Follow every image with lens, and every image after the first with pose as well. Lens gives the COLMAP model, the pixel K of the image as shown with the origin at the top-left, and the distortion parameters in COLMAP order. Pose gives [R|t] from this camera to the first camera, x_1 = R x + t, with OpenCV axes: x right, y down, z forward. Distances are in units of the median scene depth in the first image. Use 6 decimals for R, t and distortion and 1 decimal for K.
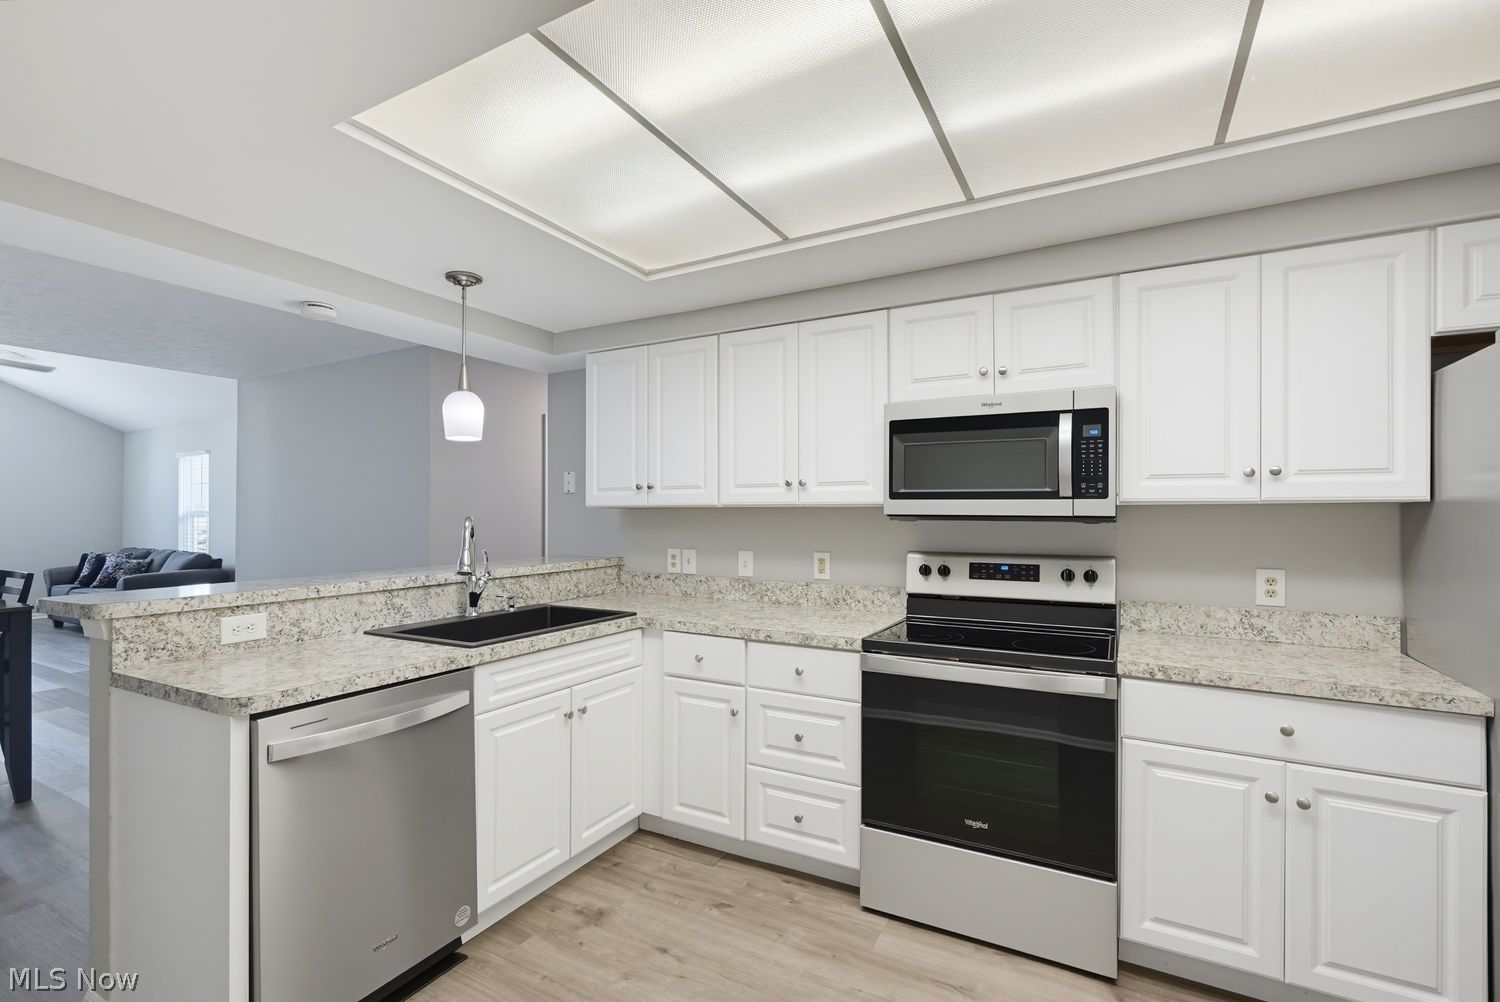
lens RADIAL K [[686.2, 0, 752.7], [0, 686.2, 508.9], [0, 0, 1]] dist [-0.009052, 0.002321]
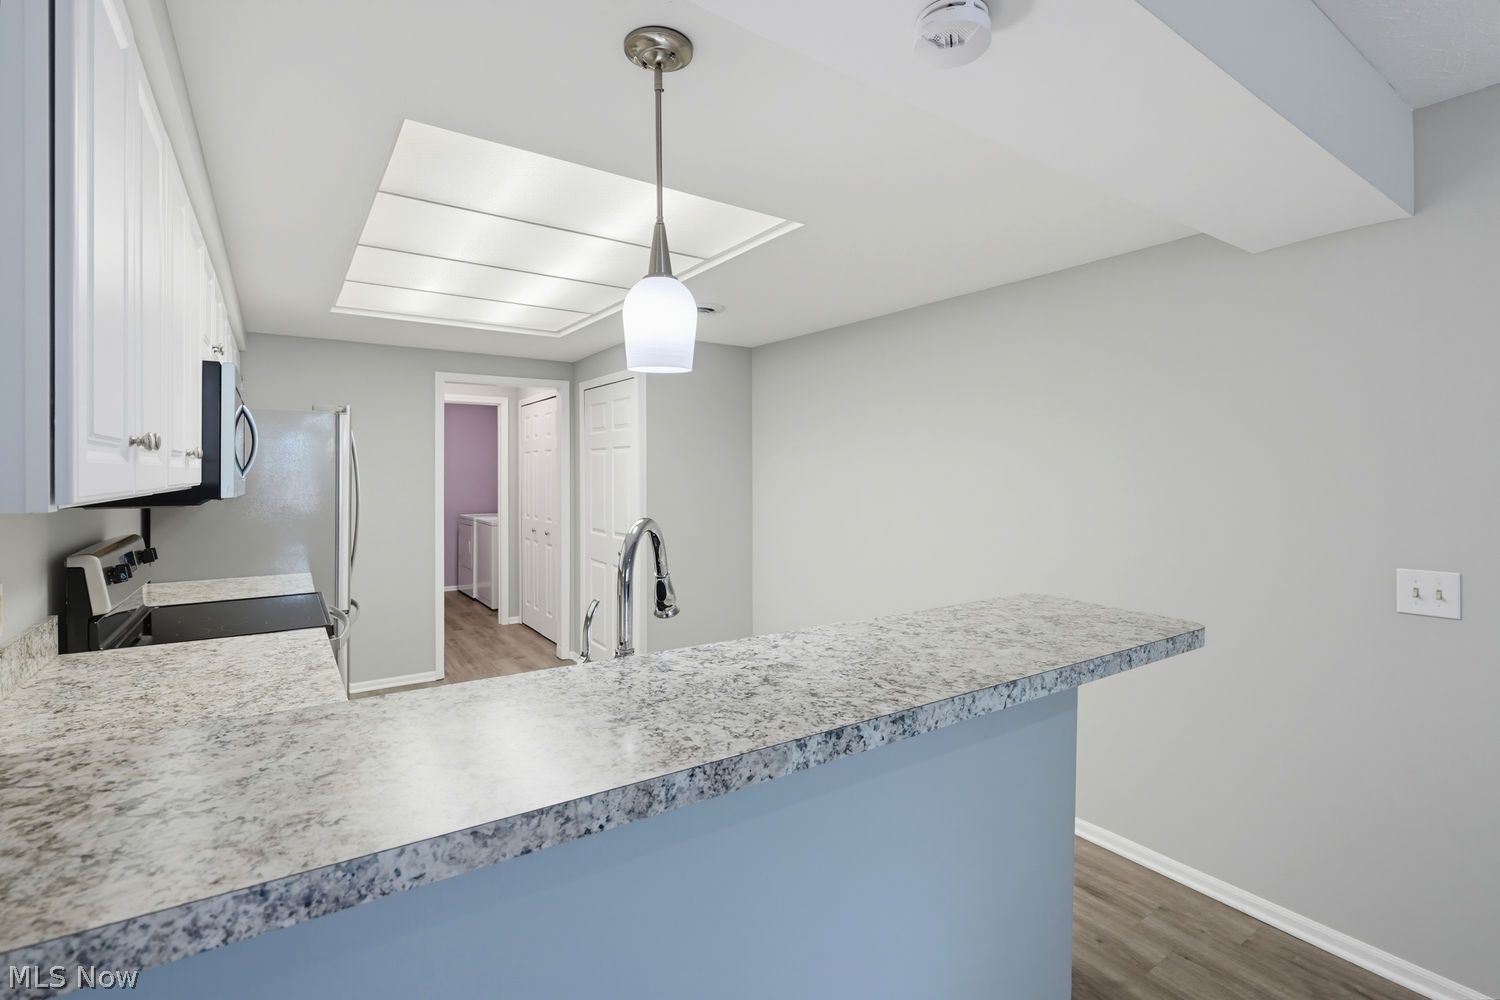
lens RADIAL K [[686.2, 0, 753.4], [0, 686.2, 476.3], [0, 0, 1]] dist [-0.009052, 0.002321]
pose [[-0.890314, -0.002912, 0.455337, -0.622072], [-0.005338, 0.999978, -0.004042, -0.015343], [-0.455315, -0.006029, -0.890310, 1.222775]]
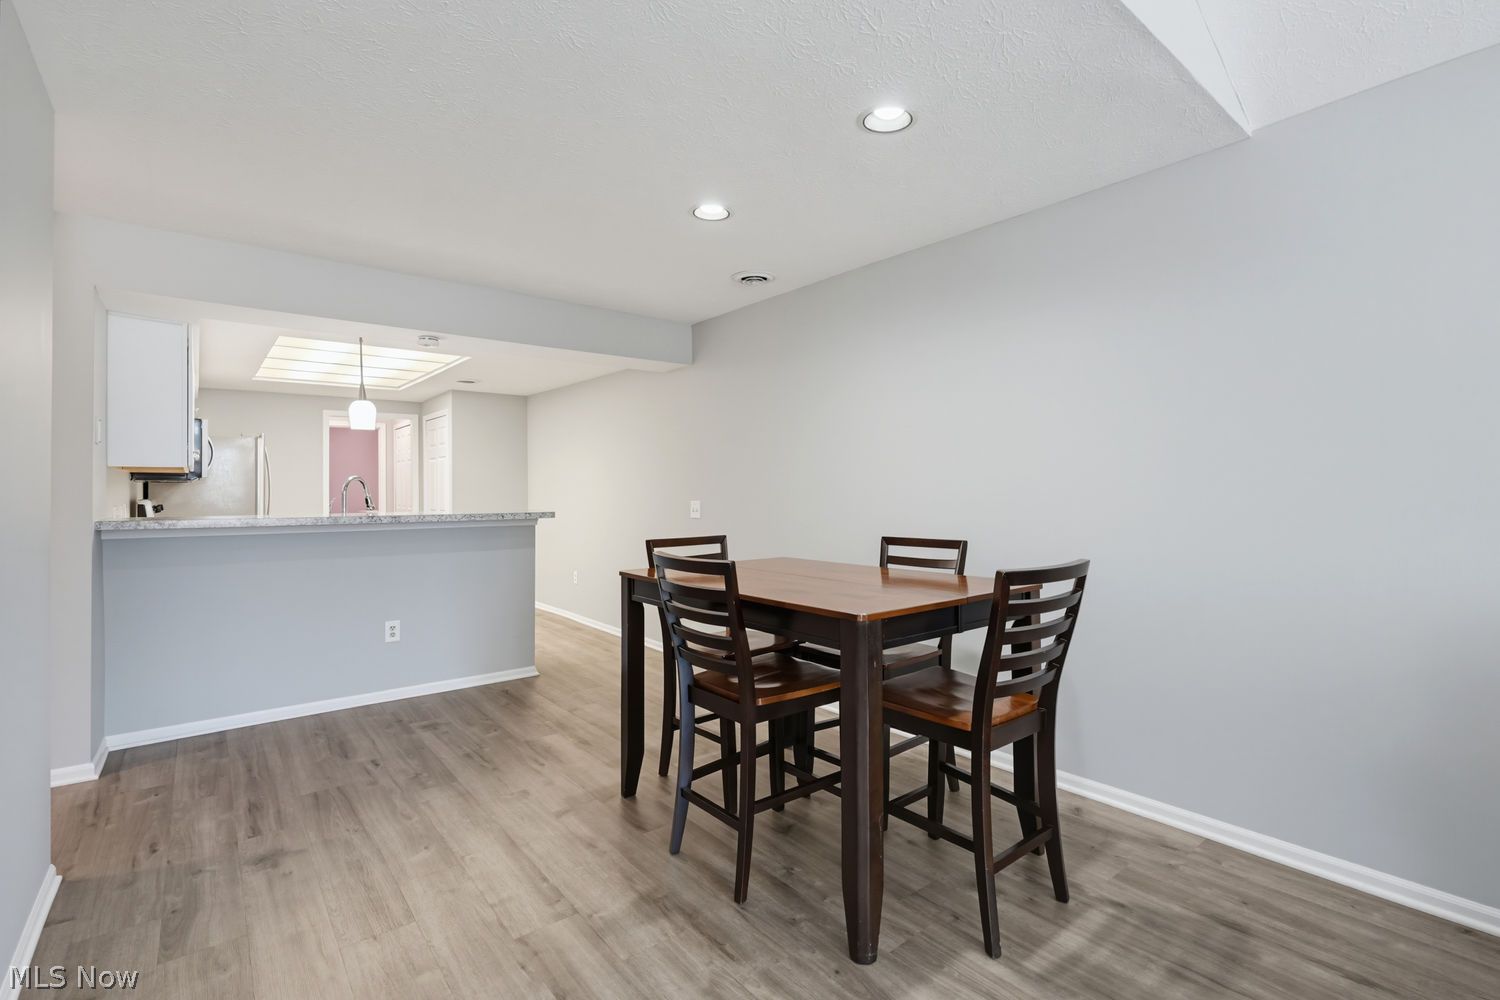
lens RADIAL K [[686.2, 0, 765.6], [0, 686.2, 488.1], [0, 0, 1]] dist [-0.009052, 0.002321]
pose [[-0.927523, 0.004394, 0.373740, -1.648949], [0.001493, 0.999966, -0.008052, 0.046797], [-0.373763, -0.006911, -0.927498, 1.841387]]
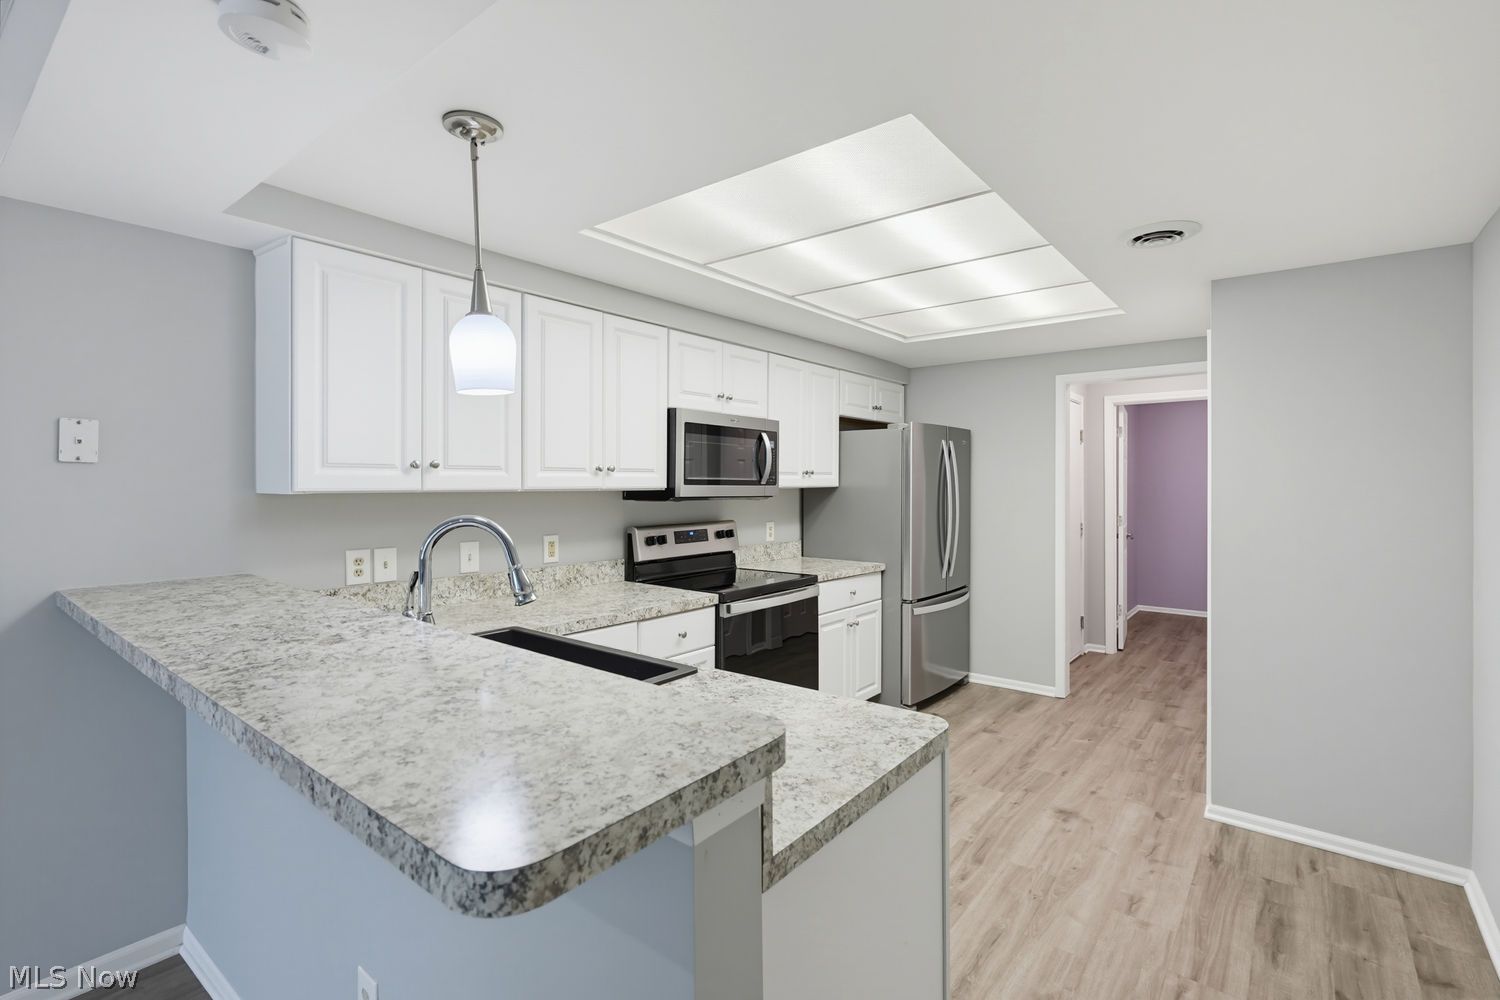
lens RADIAL K [[686.2, 0, 759.0], [0, 686.2, 488.2], [0, 0, 1]] dist [-0.009052, 0.002321]
pose [[0.167622, -0.009921, 0.985801, -0.851267], [-0.010091, 0.999880, 0.011778, -0.020431], [-0.985800, -0.011922, 0.167502, 0.553539]]
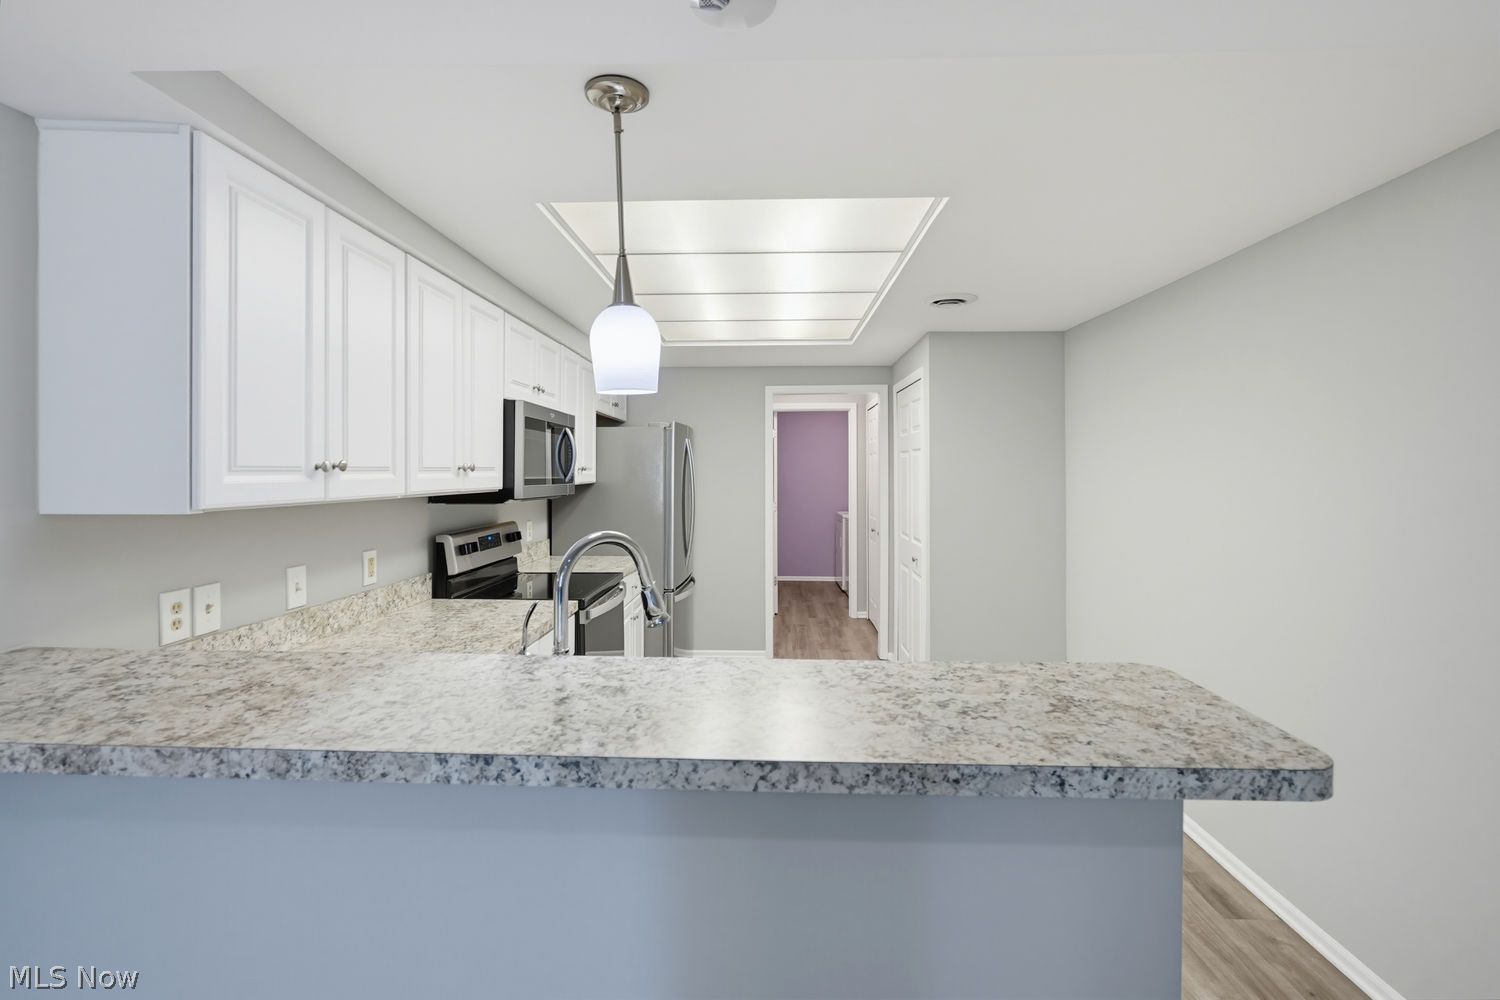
lens RADIAL K [[686.2, 0, 749.2], [0, 686.2, 472.1], [0, 0, 1]] dist [-0.009052, 0.002321]
pose [[-0.446533, -0.003560, 0.894760, -0.827238], [-0.009585, 0.999954, -0.000805, -0.032001], [-0.894716, -0.008936, -0.446546, 0.989972]]
